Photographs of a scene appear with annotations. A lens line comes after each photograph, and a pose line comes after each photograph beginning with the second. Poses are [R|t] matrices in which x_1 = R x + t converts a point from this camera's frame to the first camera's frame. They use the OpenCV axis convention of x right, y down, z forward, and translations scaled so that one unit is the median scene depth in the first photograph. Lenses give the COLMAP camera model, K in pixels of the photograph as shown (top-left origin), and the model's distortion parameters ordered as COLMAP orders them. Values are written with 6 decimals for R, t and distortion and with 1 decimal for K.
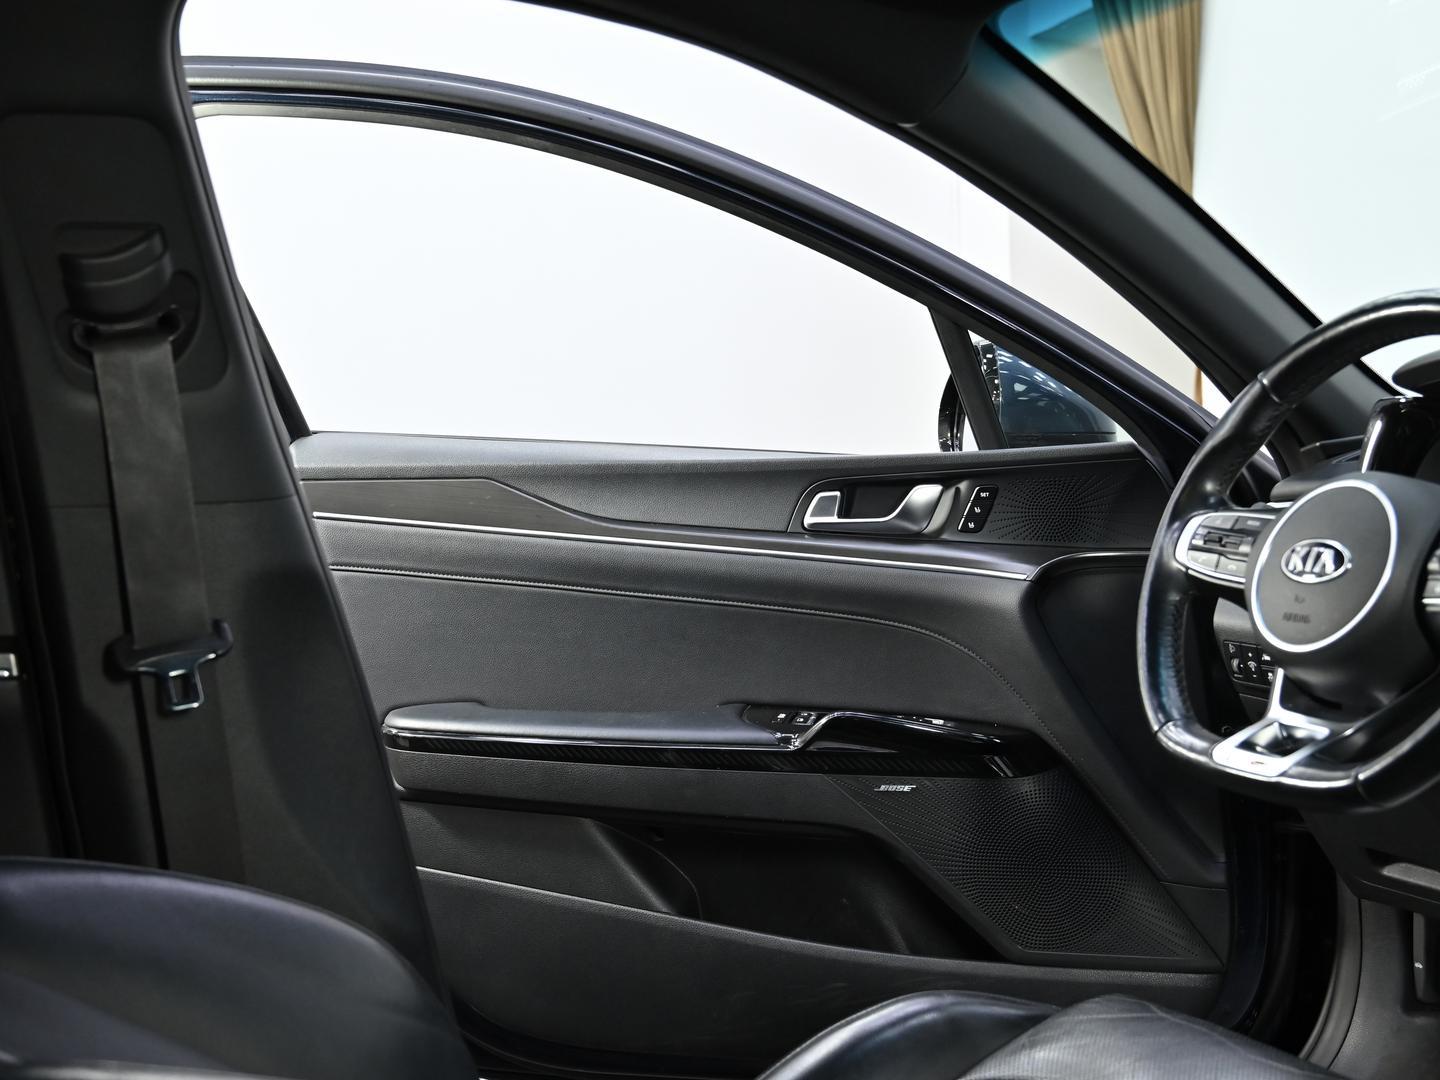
lens RADIAL K [[1733.2, 0, 720.0], [0, 1733.2, 540.0], [0, 0, 1]] dist [-0.019561, 0.017824]
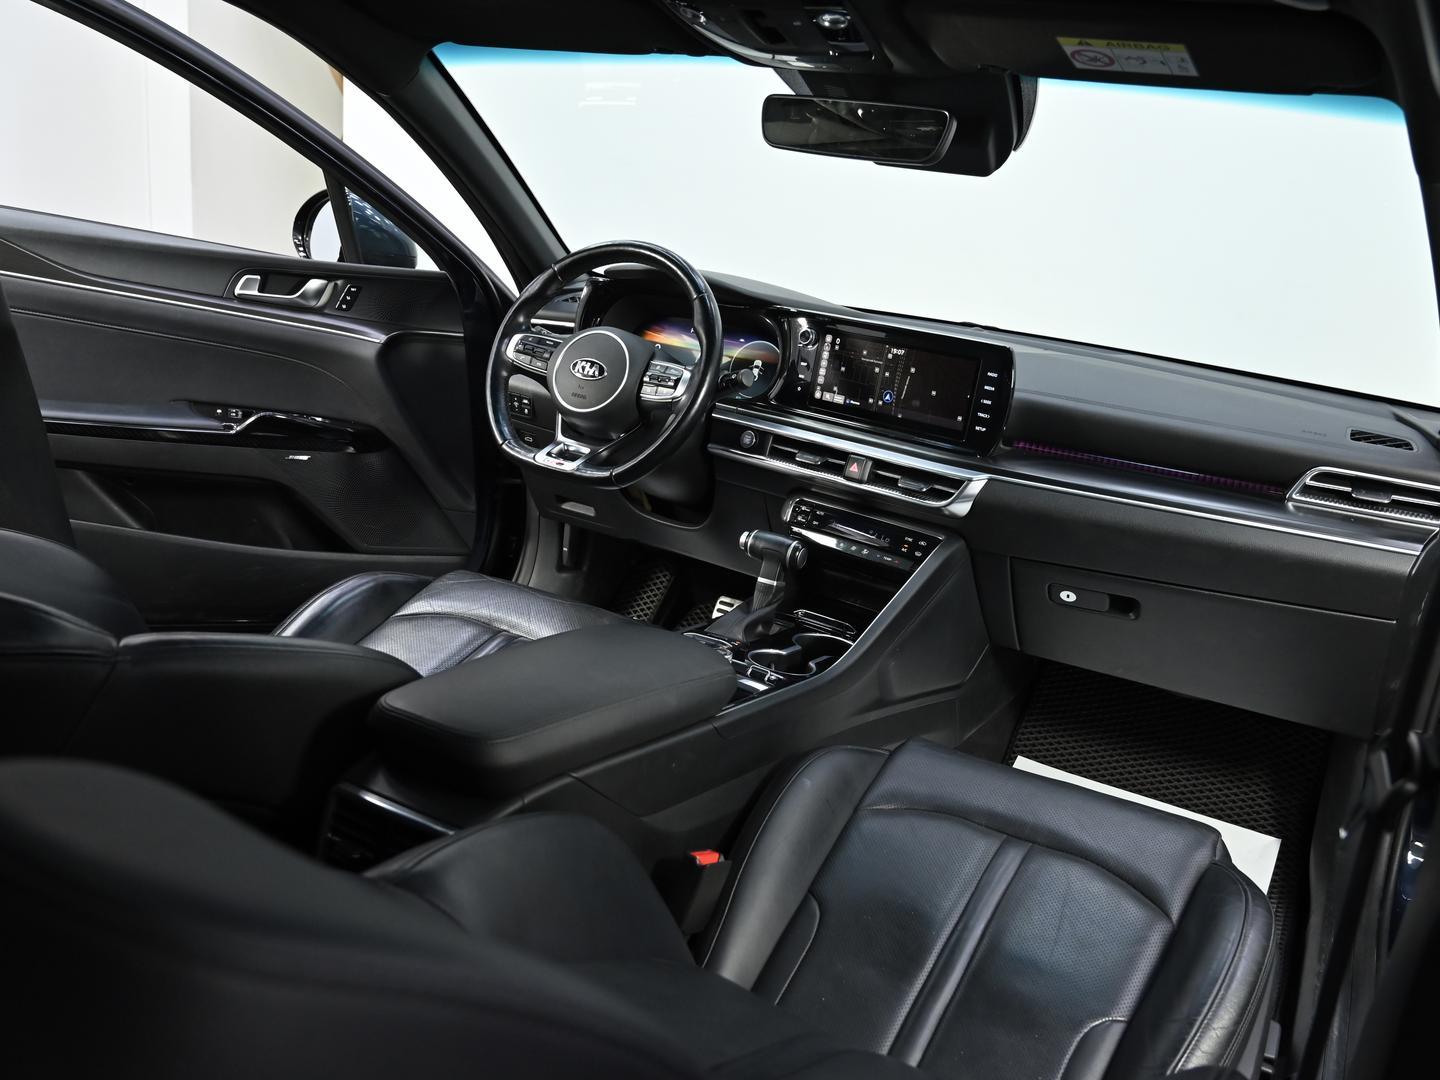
lens RADIAL K [[1024.9, 0, 720.0], [0, 1024.9, 540.0], [0, 0, 1]] dist [0.001146, 0.001469]
pose [[0.825853, -0.020737, 0.563505, -0.130408], [-0.112352, 0.973235, 0.200475, -0.030061], [-0.552580, -0.228874, 0.801419, -0.079029]]
